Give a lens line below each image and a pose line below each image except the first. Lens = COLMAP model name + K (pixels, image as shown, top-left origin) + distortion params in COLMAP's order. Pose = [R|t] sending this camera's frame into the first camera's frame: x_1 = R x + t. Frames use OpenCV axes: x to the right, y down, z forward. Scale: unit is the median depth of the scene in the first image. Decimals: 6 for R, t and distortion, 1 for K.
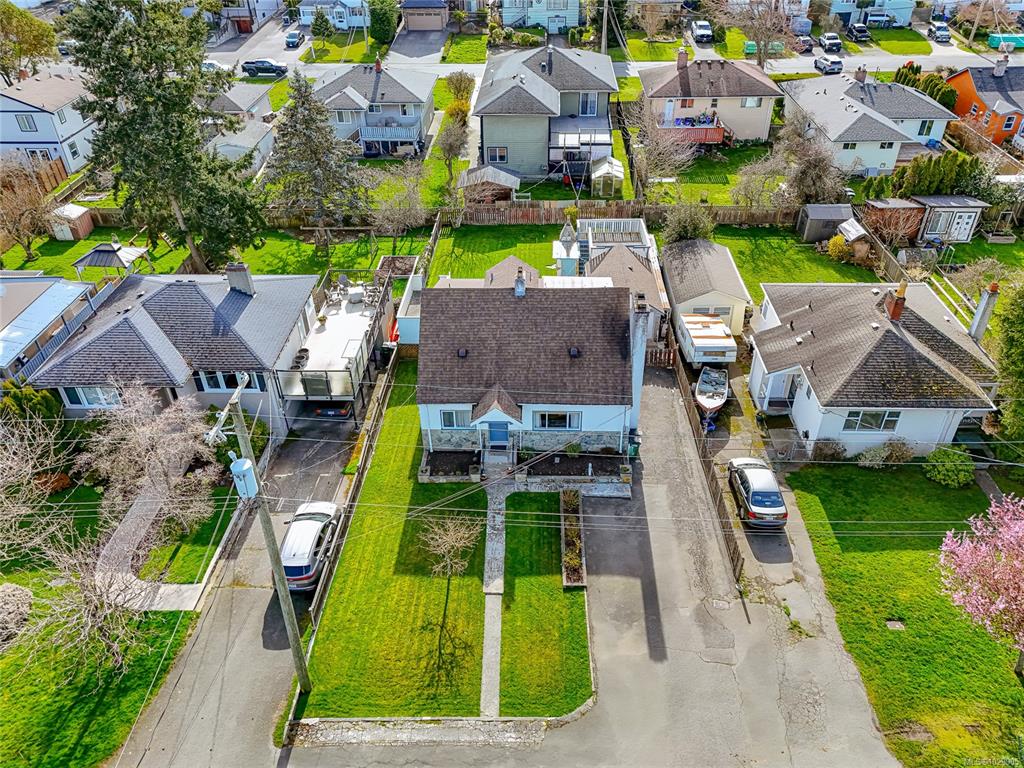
lens RADIAL K [[749.8, 0, 512.0], [0, 749.8, 384.0], [0, 0, 1]] dist [0.092804, -0.082712]
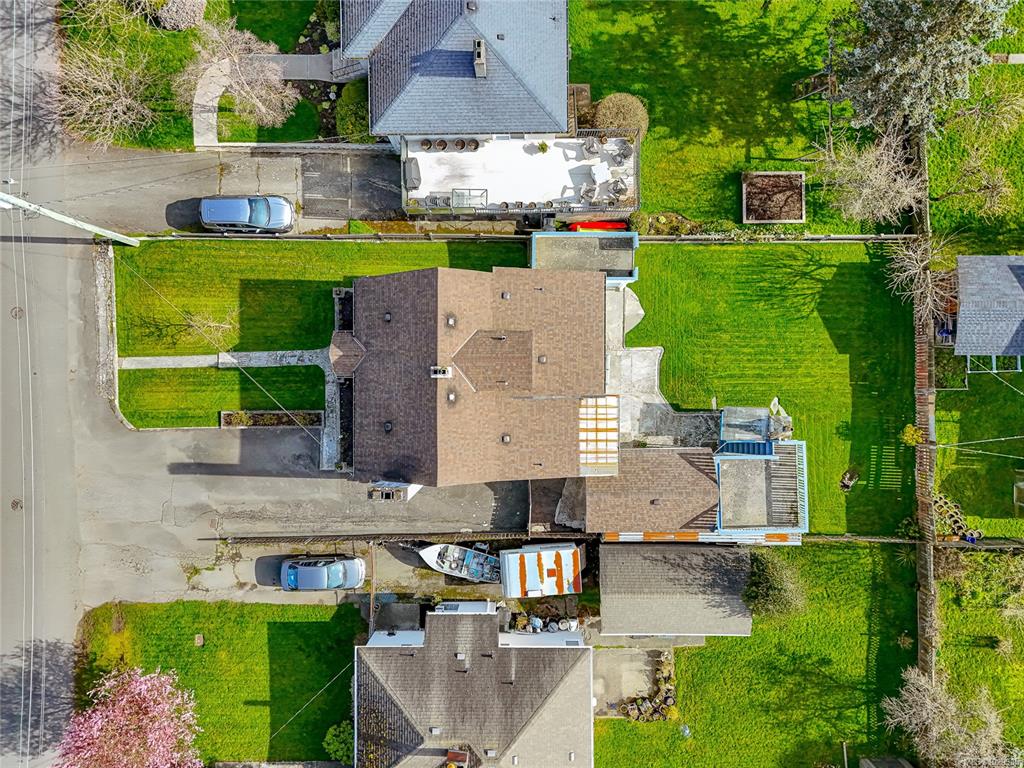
lens RADIAL K [[749.8, 0, 512.0], [0, 749.8, 384.0], [0, 0, 1]] dist [0.092804, -0.082712]
pose [[0.039323, 0.999105, 0.015581, 0.017495], [-0.568880, 0.009566, 0.822365, -1.119163], [0.821480, -0.041201, 0.568747, 0.632757]]
